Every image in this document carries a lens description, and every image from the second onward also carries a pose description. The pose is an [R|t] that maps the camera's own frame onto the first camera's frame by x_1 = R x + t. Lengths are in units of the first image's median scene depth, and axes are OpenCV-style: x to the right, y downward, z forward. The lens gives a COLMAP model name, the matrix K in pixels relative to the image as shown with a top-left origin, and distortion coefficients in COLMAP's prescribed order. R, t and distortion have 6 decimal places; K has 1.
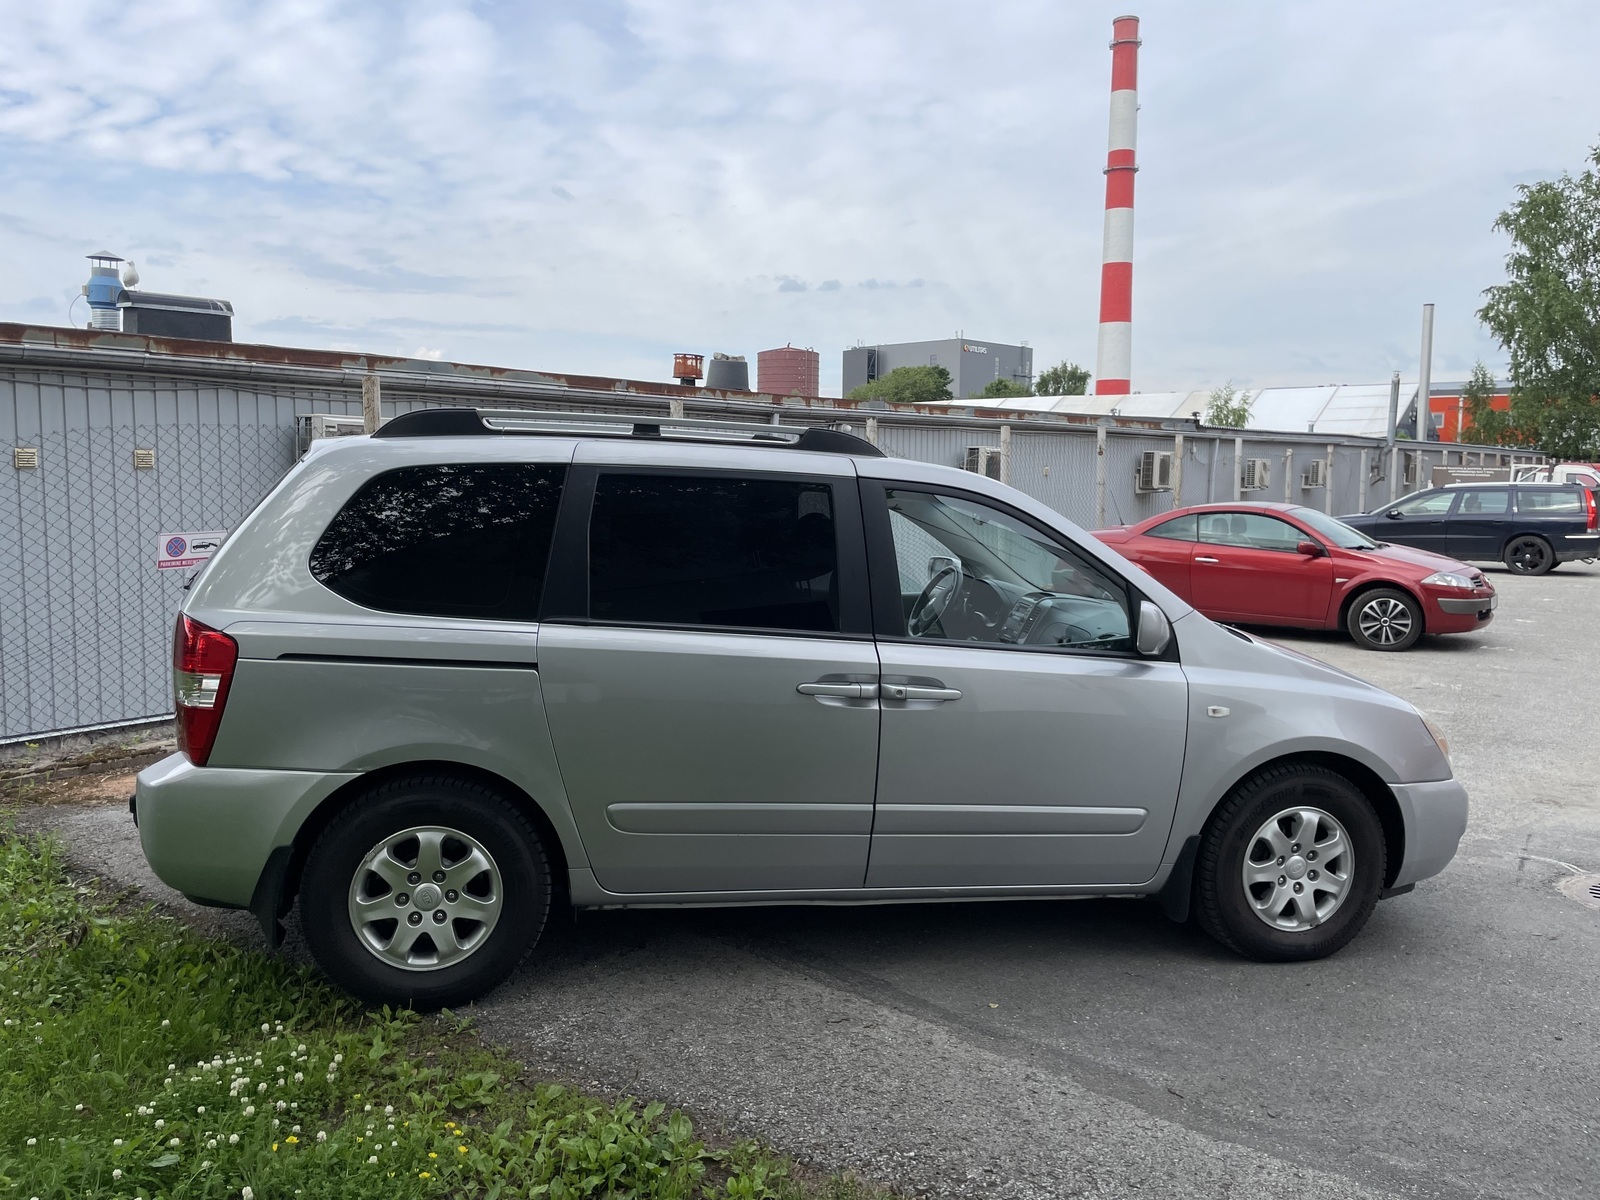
lens RADIAL K [[1198.4, 0, 793.4], [0, 1198.4, 595.0], [0, 0, 1]] dist [0.050049, -0.068406]
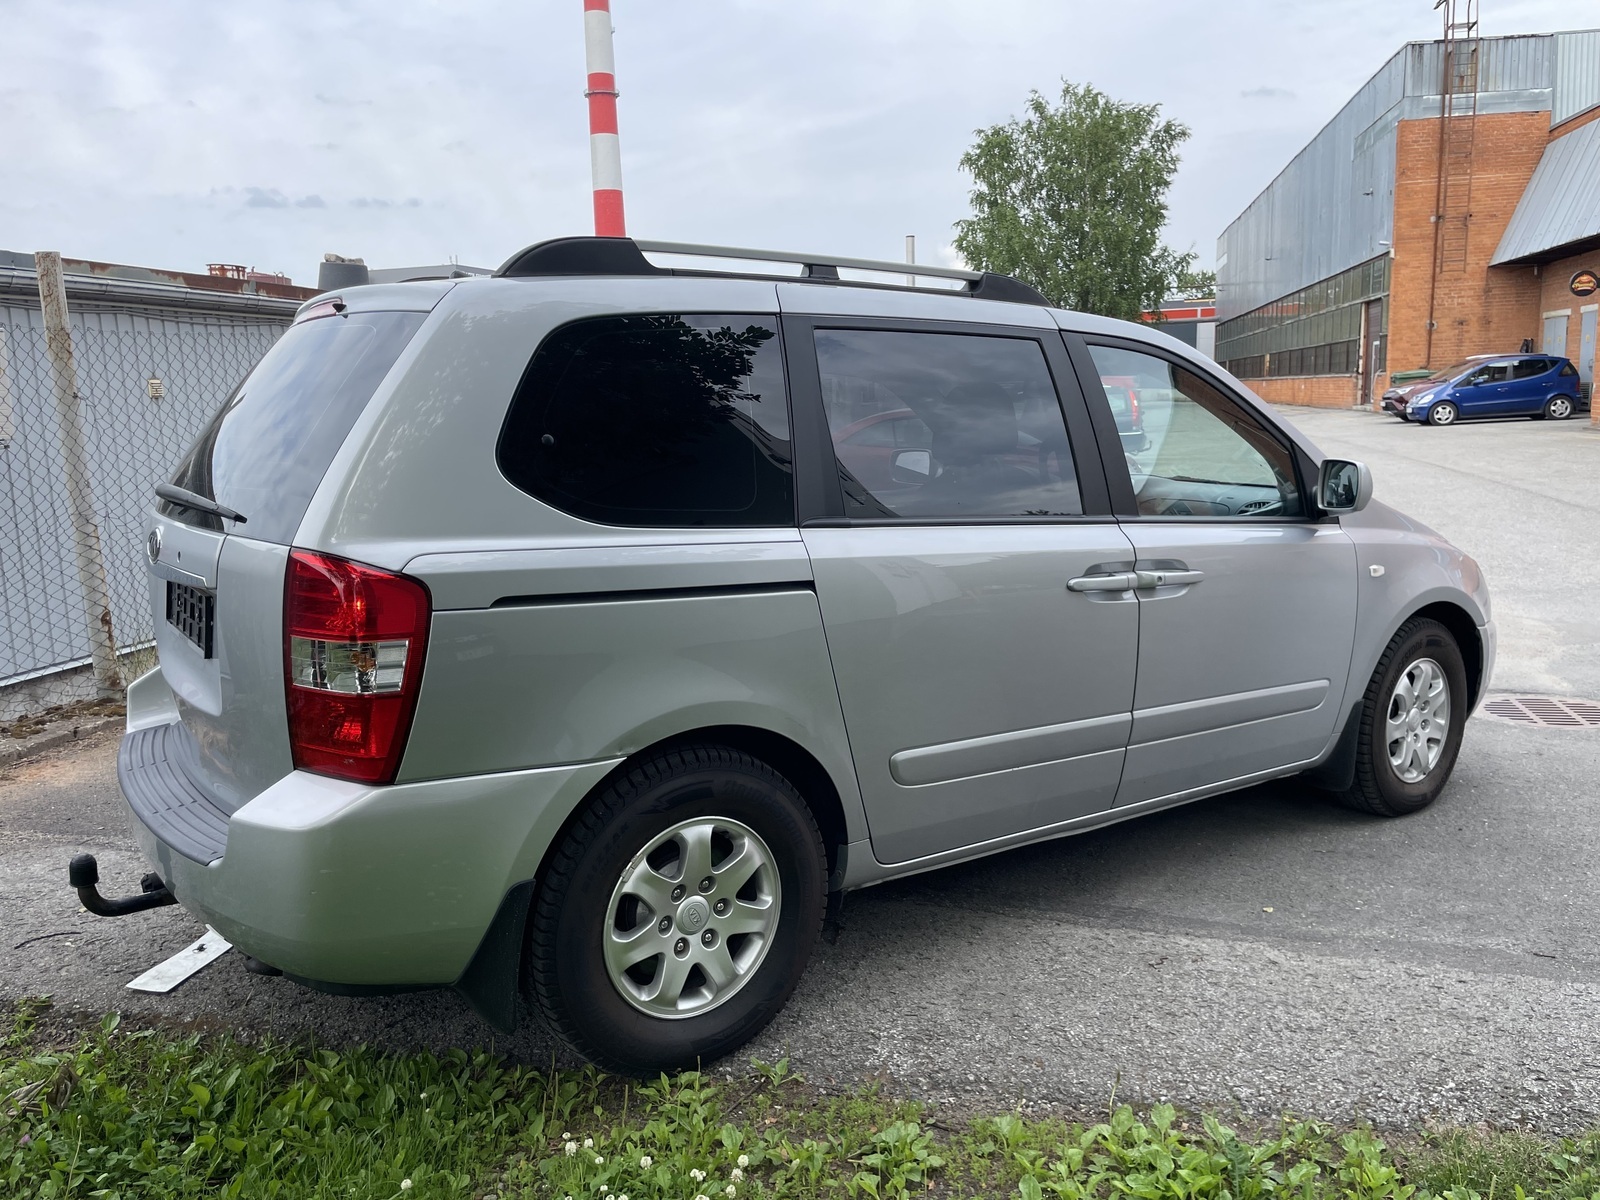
lens RADIAL K [[1198.4, 0, 808.0], [0, 1198.4, 605.2], [0, 0, 1]] dist [0.050049, -0.068406]
pose [[0.917067, -0.100235, 0.385928, -0.486829], [0.075077, 0.993983, 0.079758, 0.012117], [-0.391600, -0.044169, 0.919075, 0.306989]]
